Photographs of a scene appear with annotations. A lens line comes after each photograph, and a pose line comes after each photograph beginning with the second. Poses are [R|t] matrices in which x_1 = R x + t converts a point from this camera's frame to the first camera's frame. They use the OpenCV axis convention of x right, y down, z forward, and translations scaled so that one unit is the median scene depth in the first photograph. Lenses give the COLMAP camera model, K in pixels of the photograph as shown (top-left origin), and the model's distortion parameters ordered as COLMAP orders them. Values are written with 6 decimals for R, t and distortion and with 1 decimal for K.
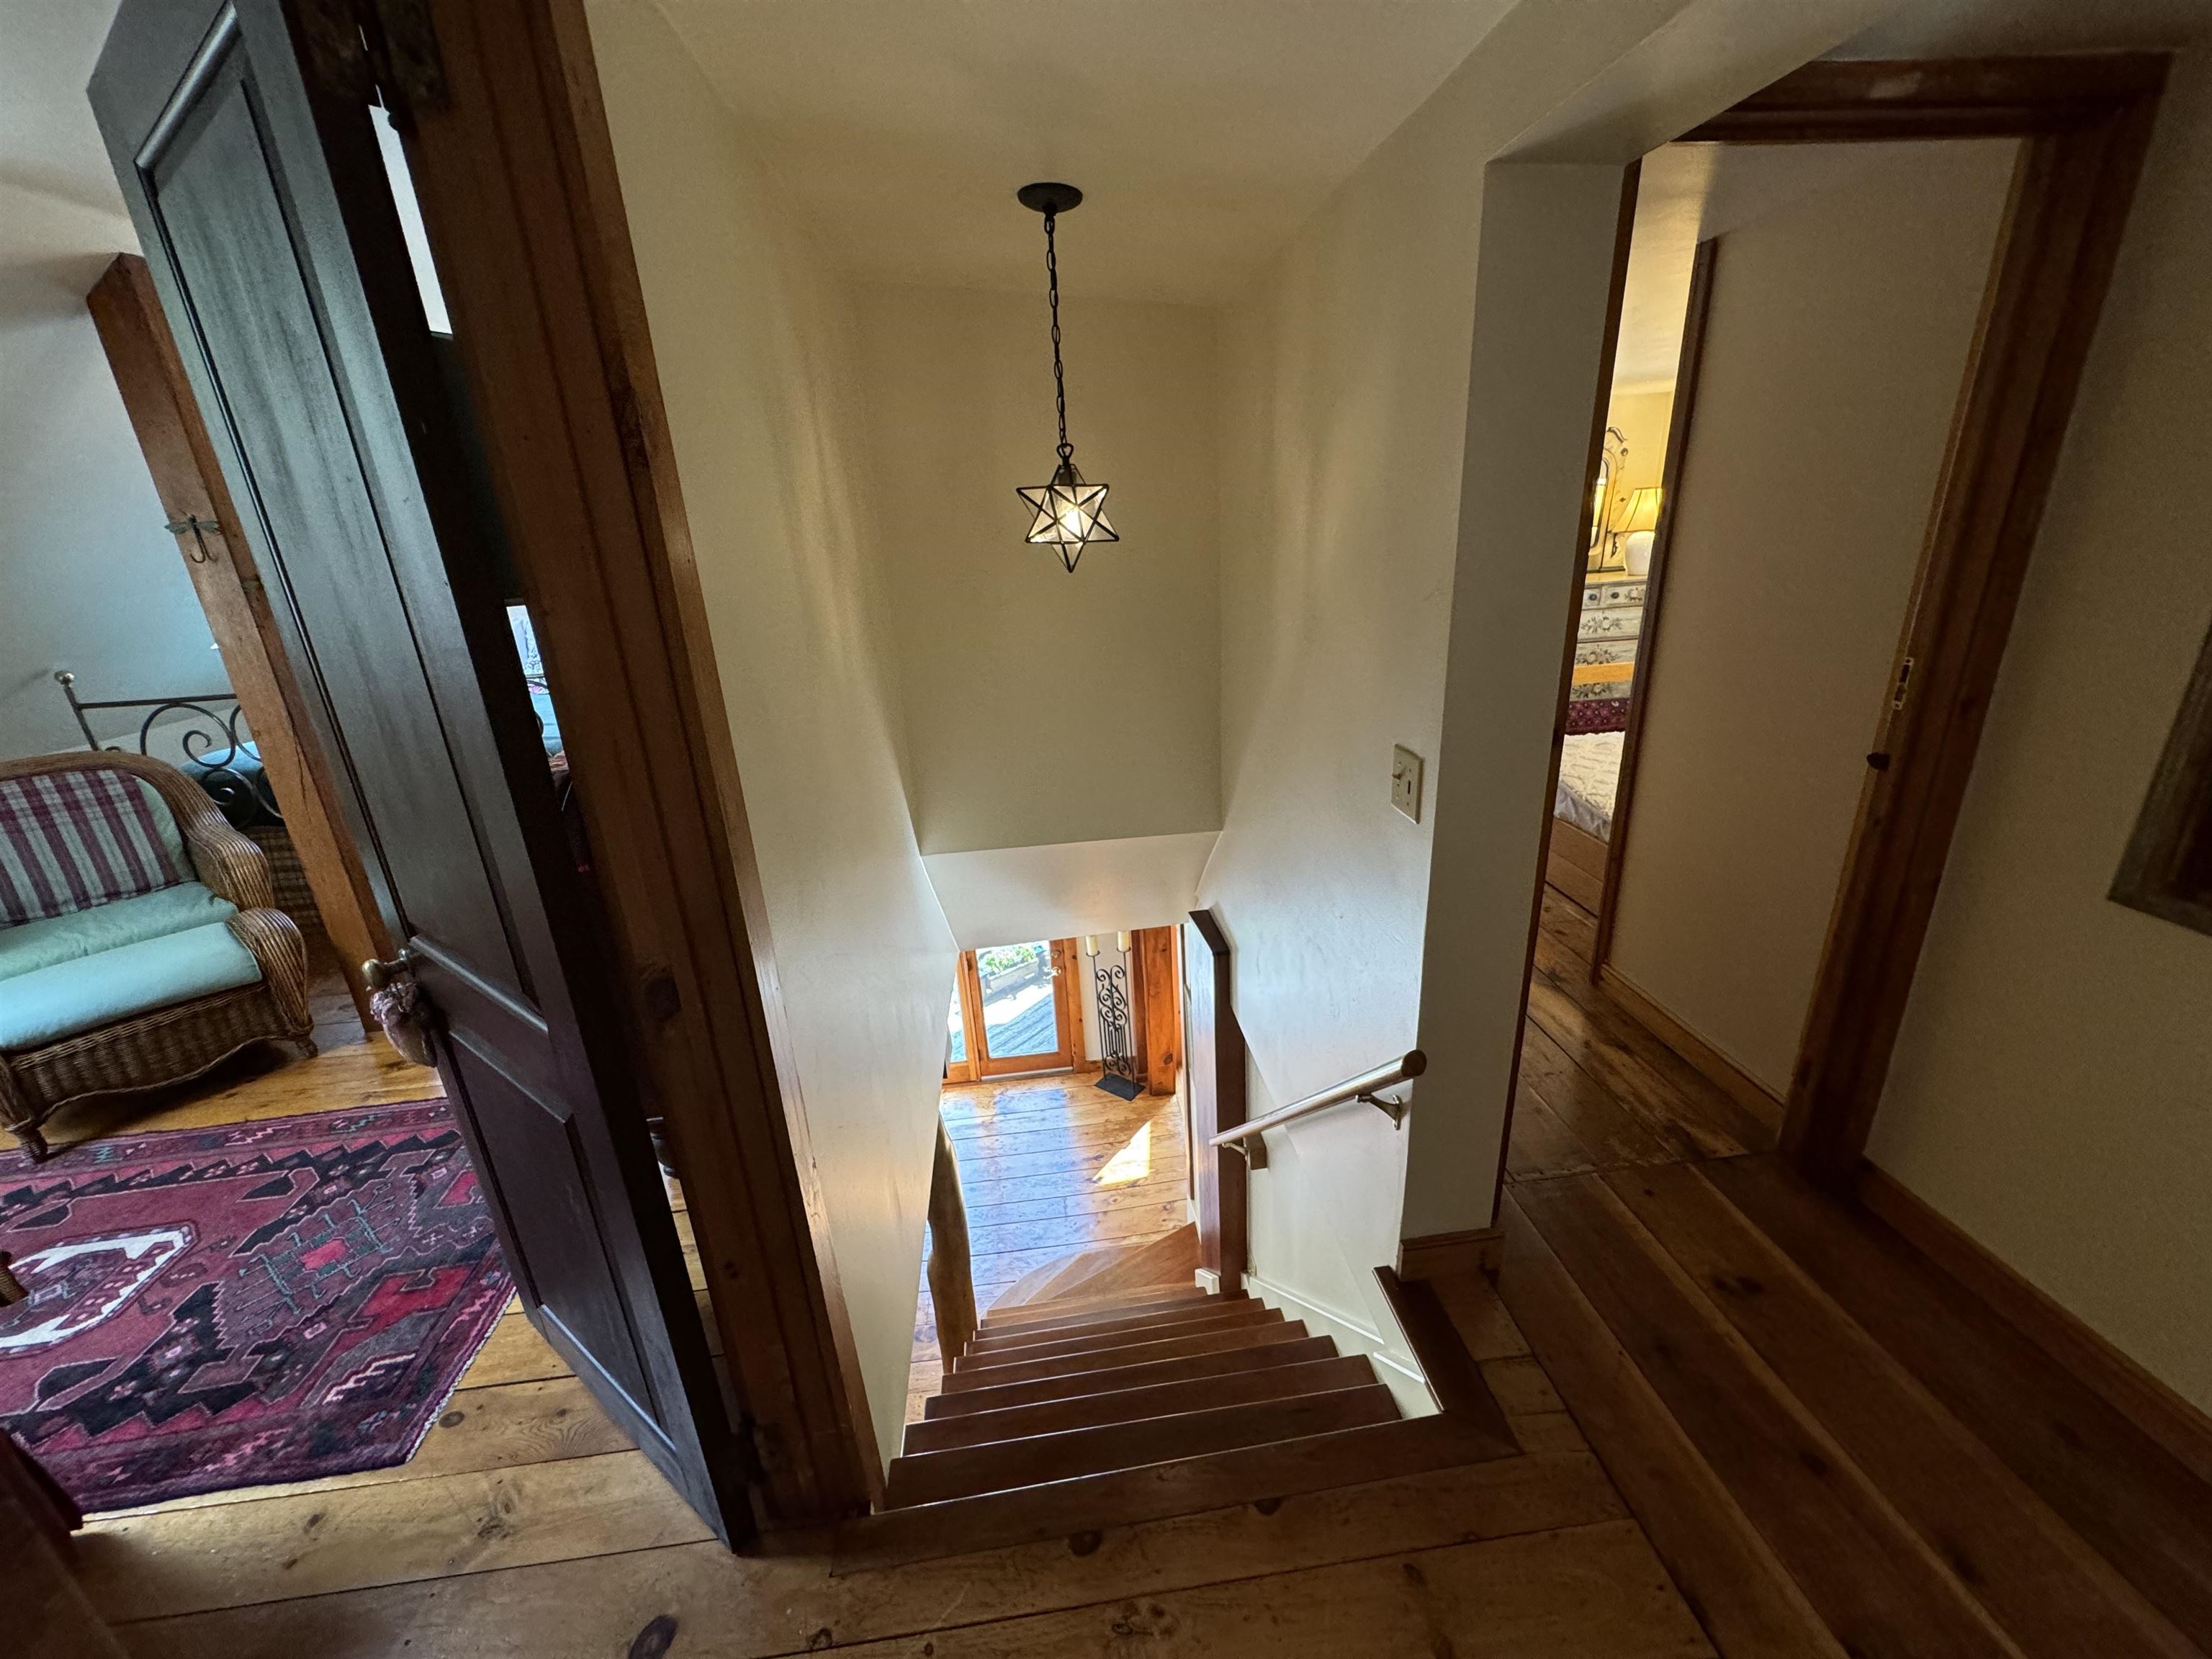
lens RADIAL K [[882.0, 0, 1106.0], [0, 882.0, 827.1], [0, 0, 1]] dist [-0.004277, 0.001281]
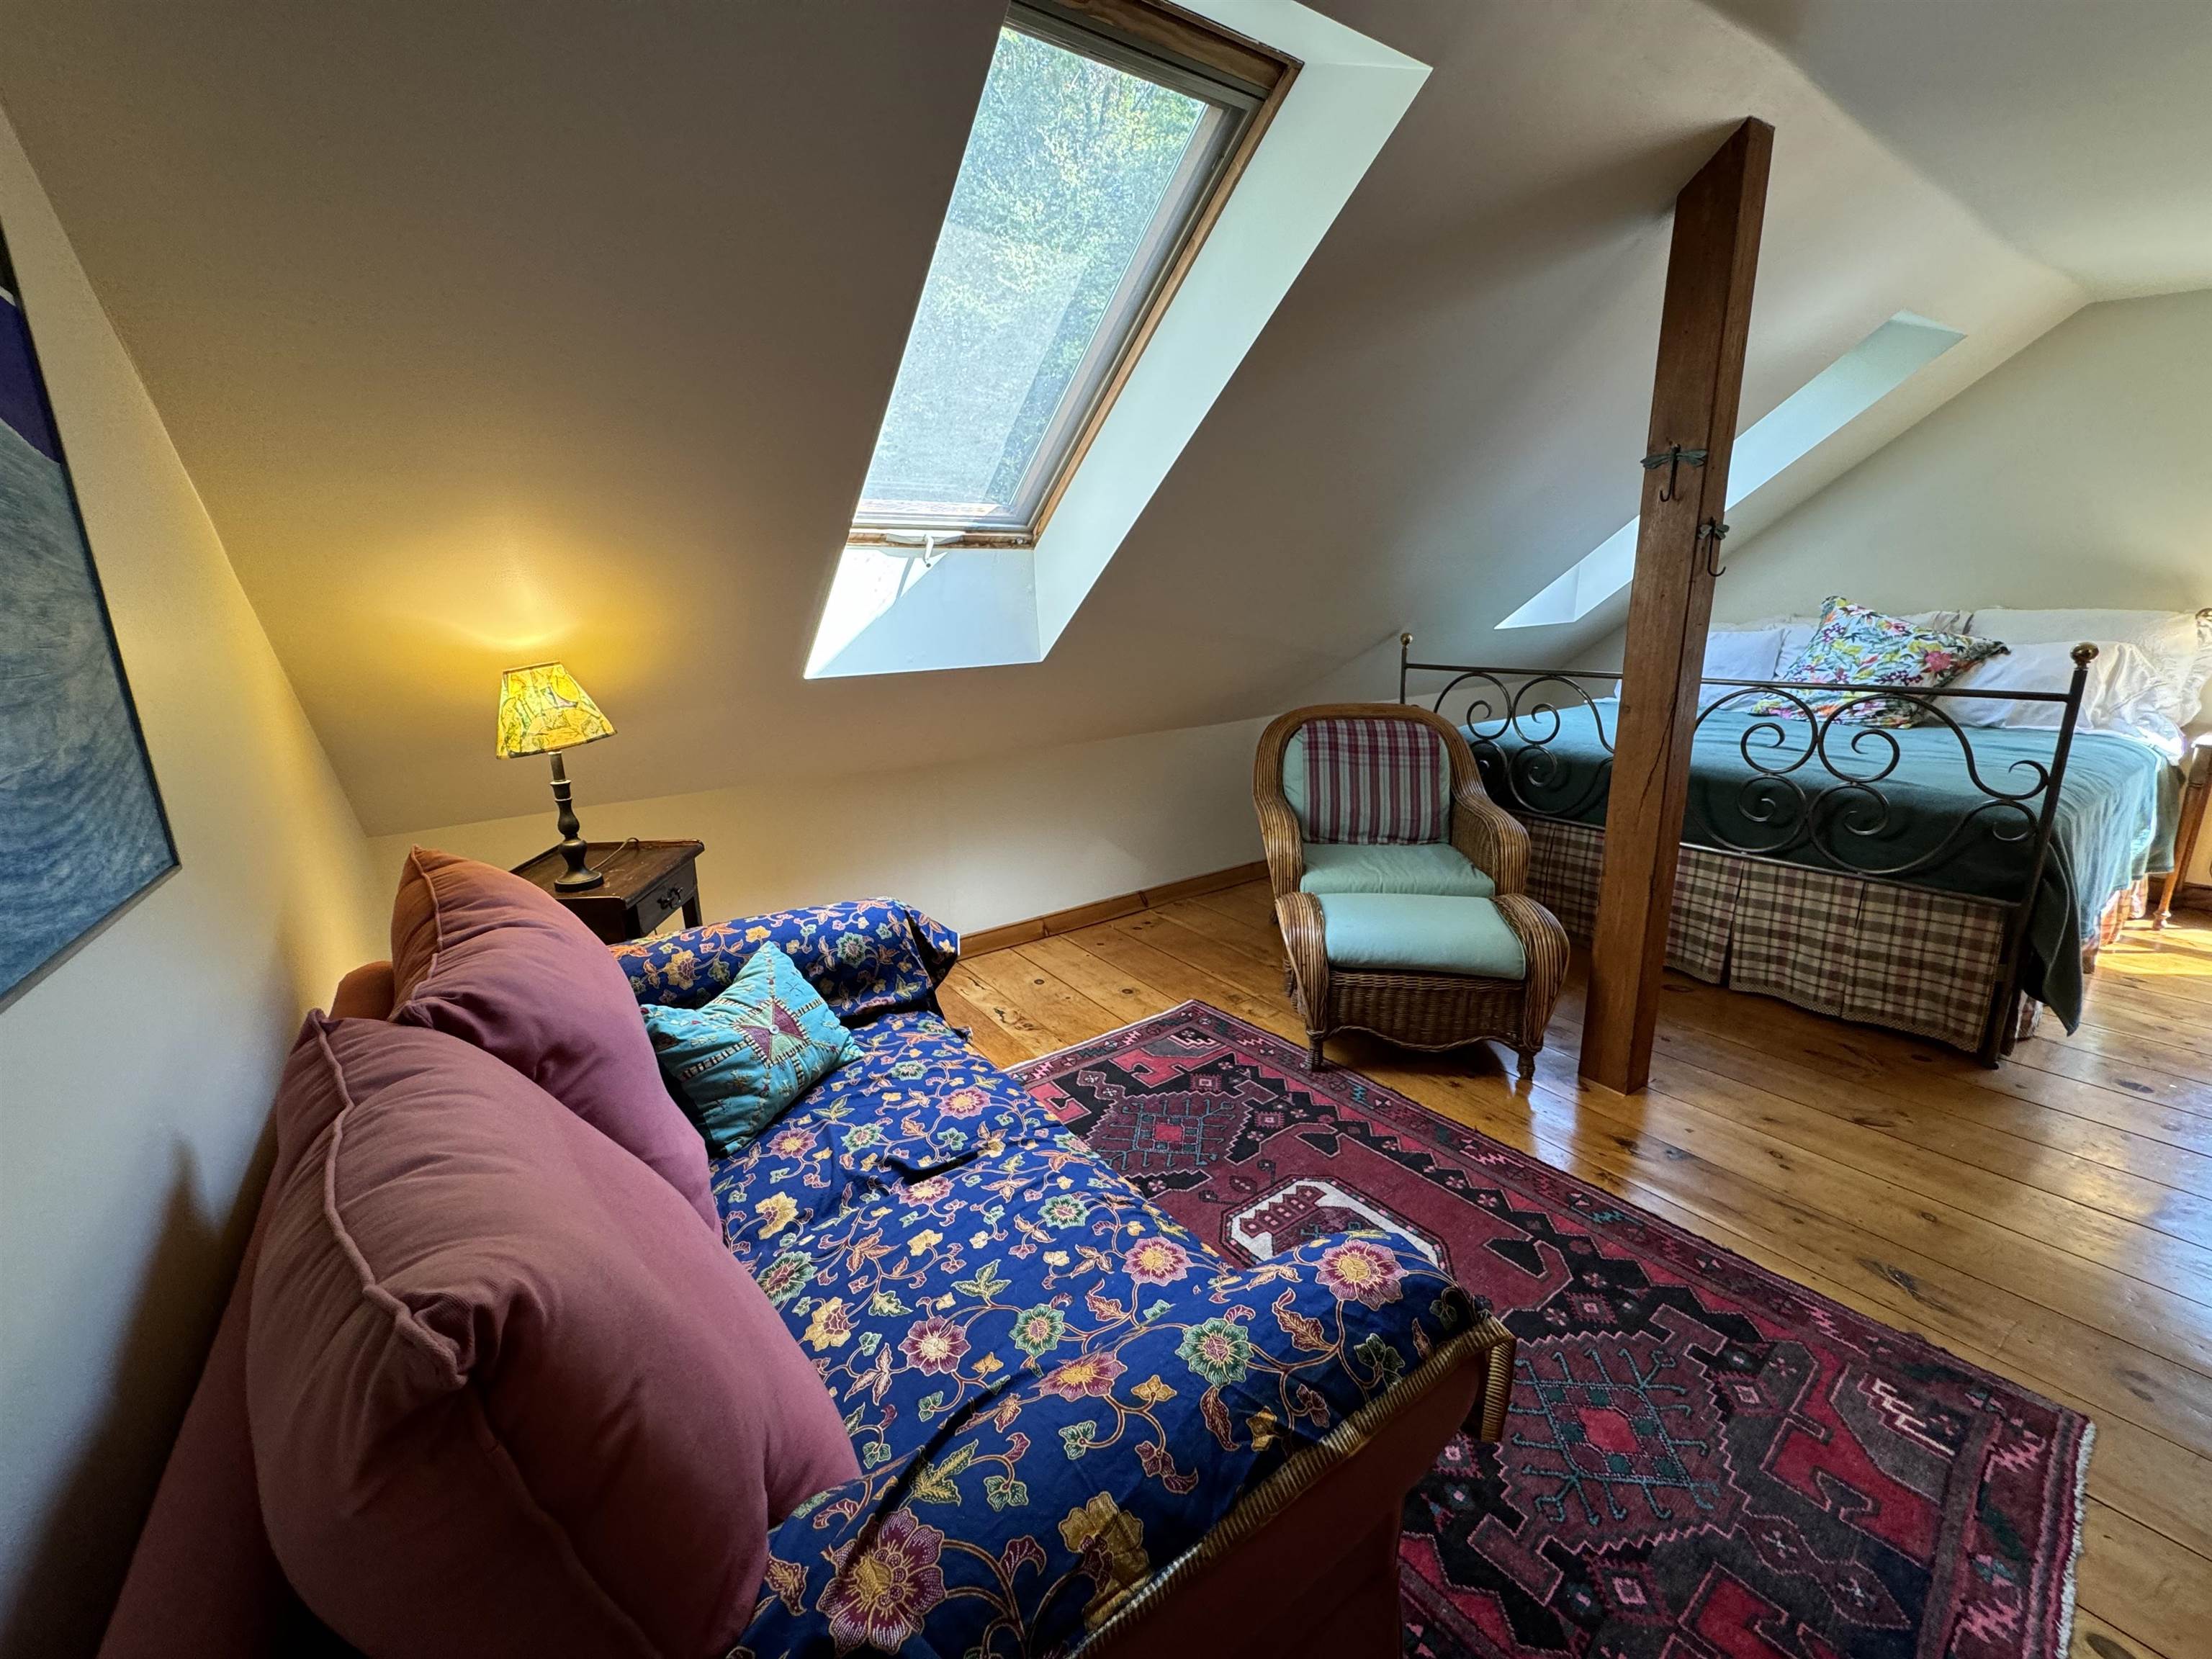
lens RADIAL K [[882.0, 0, 1105.8], [0, 882.0, 829.4], [0, 0, 1]] dist [-0.004277, 0.001281]
pose [[0.493671, 0.255179, -0.831368, -0.525456], [-0.288204, 0.949964, 0.120444, 0.049974], [0.820505, 0.180144, 0.542513, 0.167443]]
